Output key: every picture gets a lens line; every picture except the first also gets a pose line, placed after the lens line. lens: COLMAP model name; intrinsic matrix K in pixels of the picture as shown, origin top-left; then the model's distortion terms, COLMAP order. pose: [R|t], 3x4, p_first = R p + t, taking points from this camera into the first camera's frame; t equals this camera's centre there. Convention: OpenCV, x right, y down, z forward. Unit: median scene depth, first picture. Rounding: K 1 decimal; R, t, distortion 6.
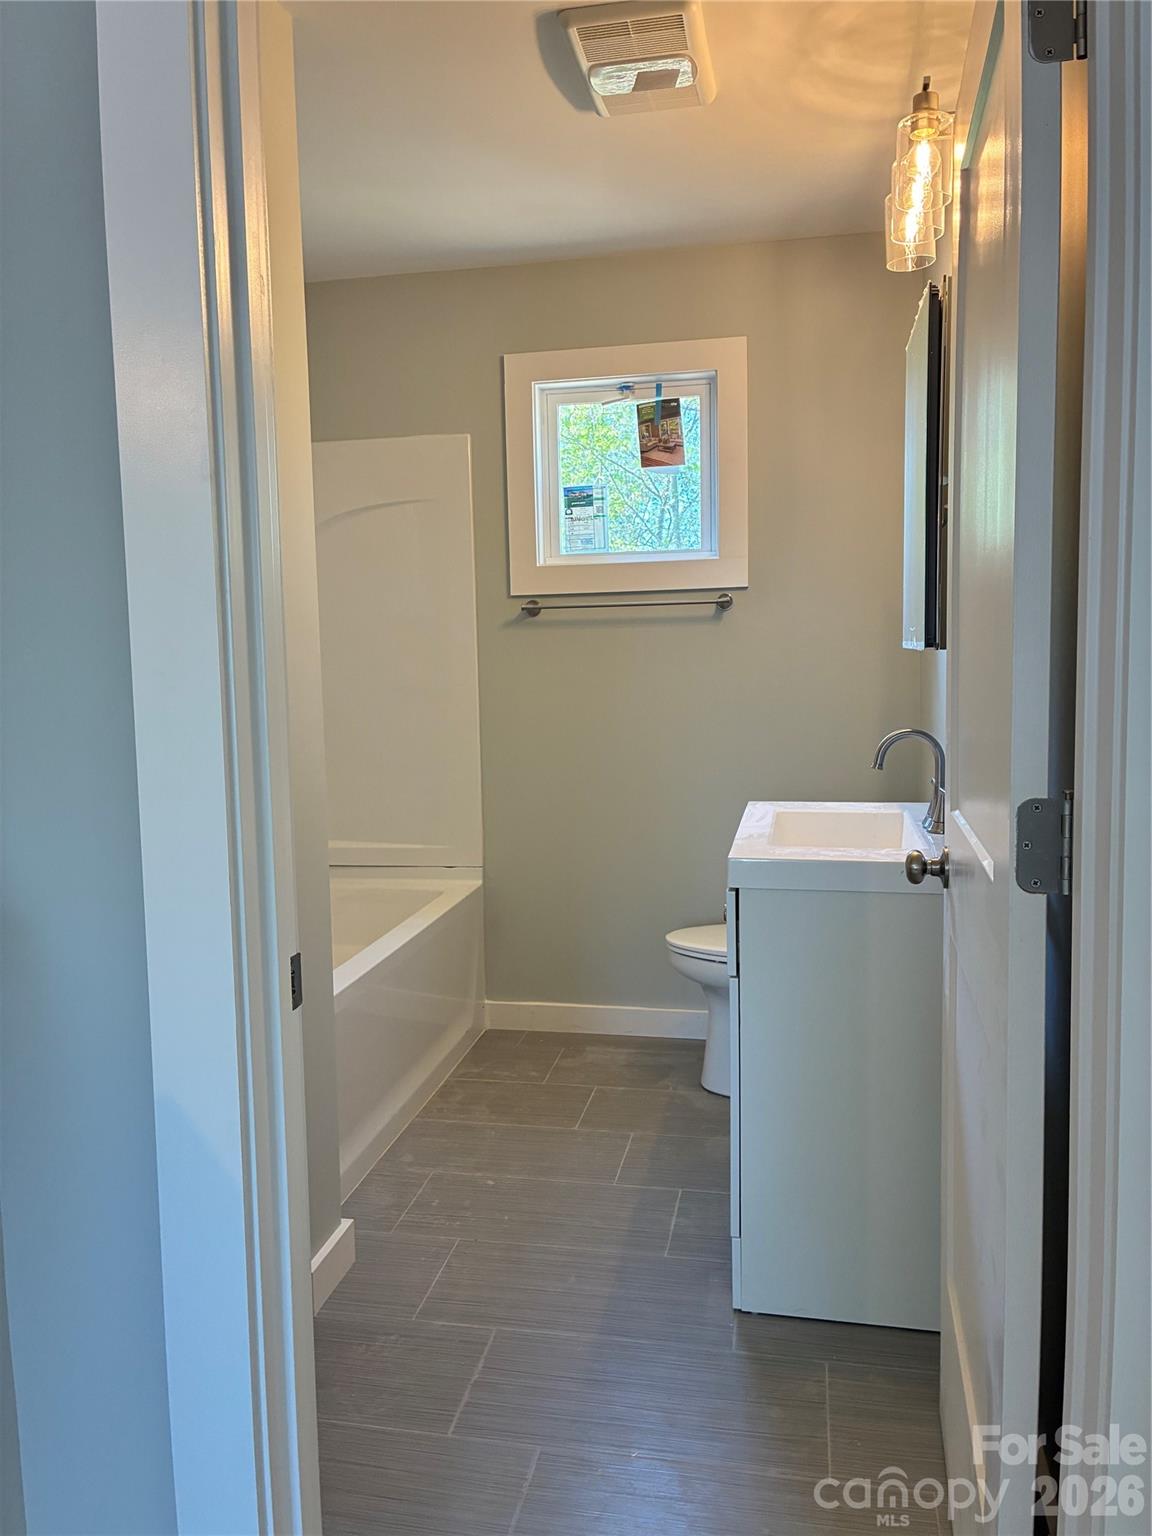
lens RADIAL K [[1161.9, 0, 576.0], [0, 1161.9, 768.0], [0, 0, 1]] dist [0.007468, 0.007714]
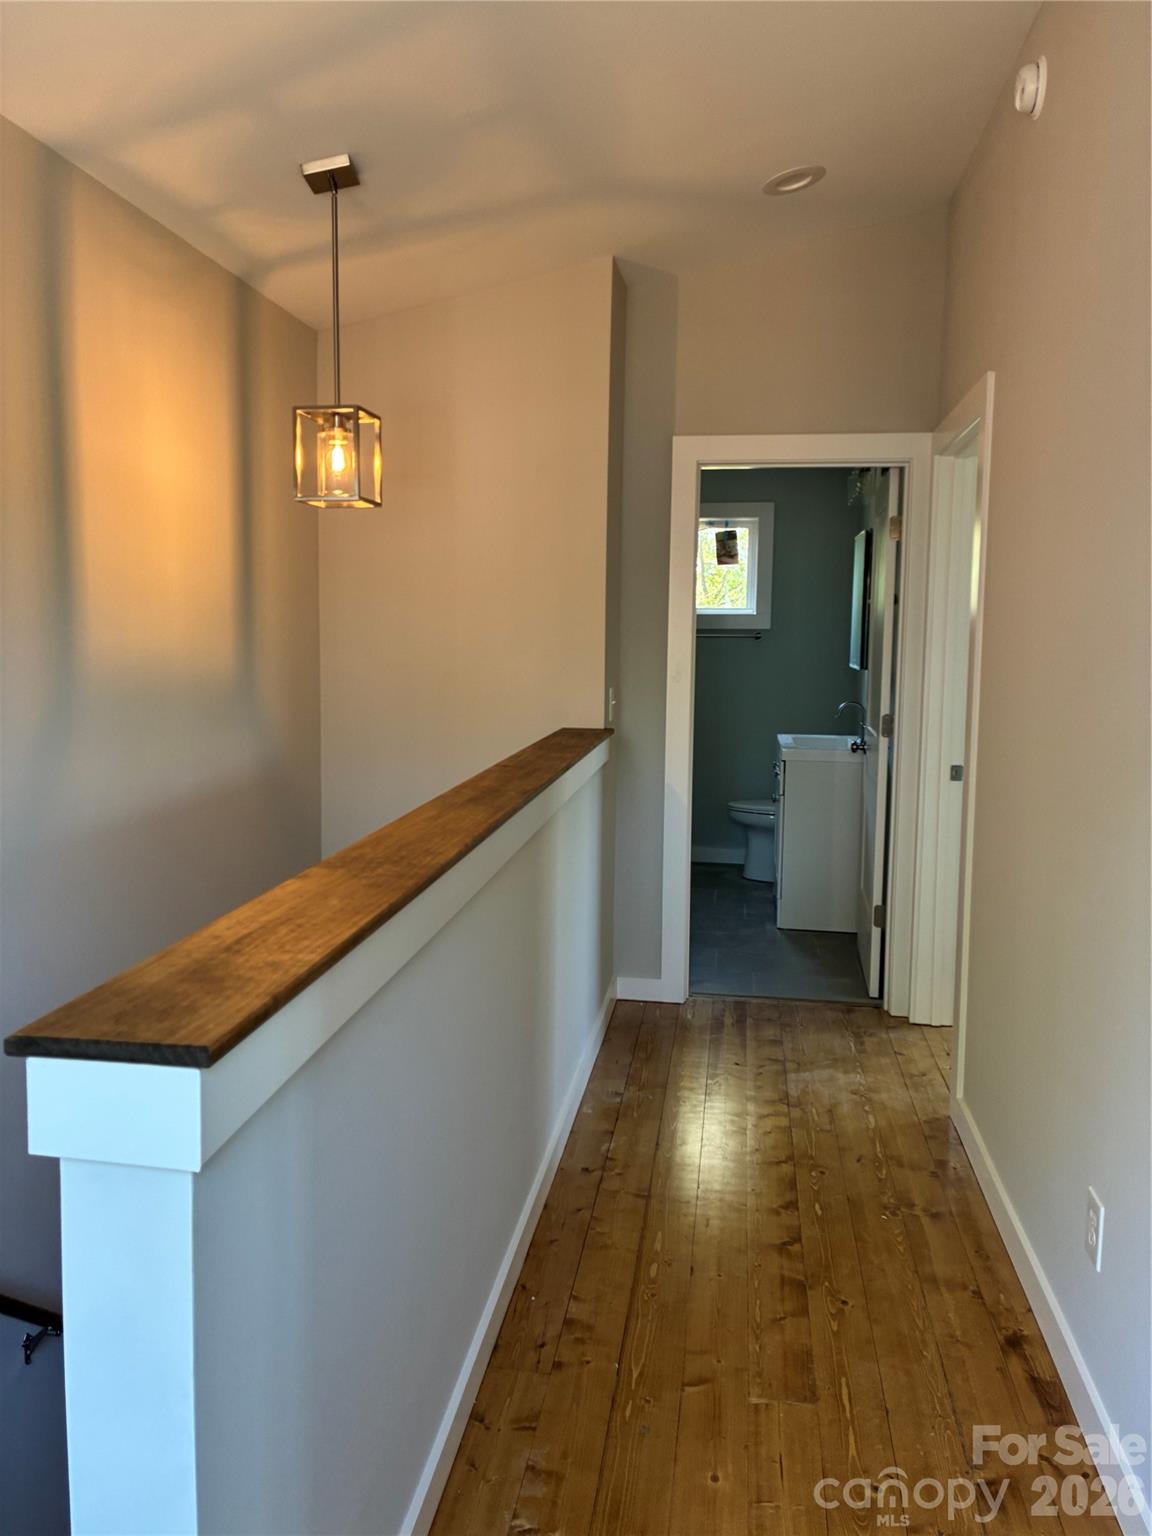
lens RADIAL K [[1156.3, 0, 576.0], [0, 1156.3, 768.0], [0, 0, 1]] dist [0.008778, -0.004709]
pose [[0.998251, 0.021278, 0.055165, -0.276945], [-0.022052, 0.999666, 0.013461, 0.057422], [-0.054860, -0.014654, 0.998387, -0.912411]]
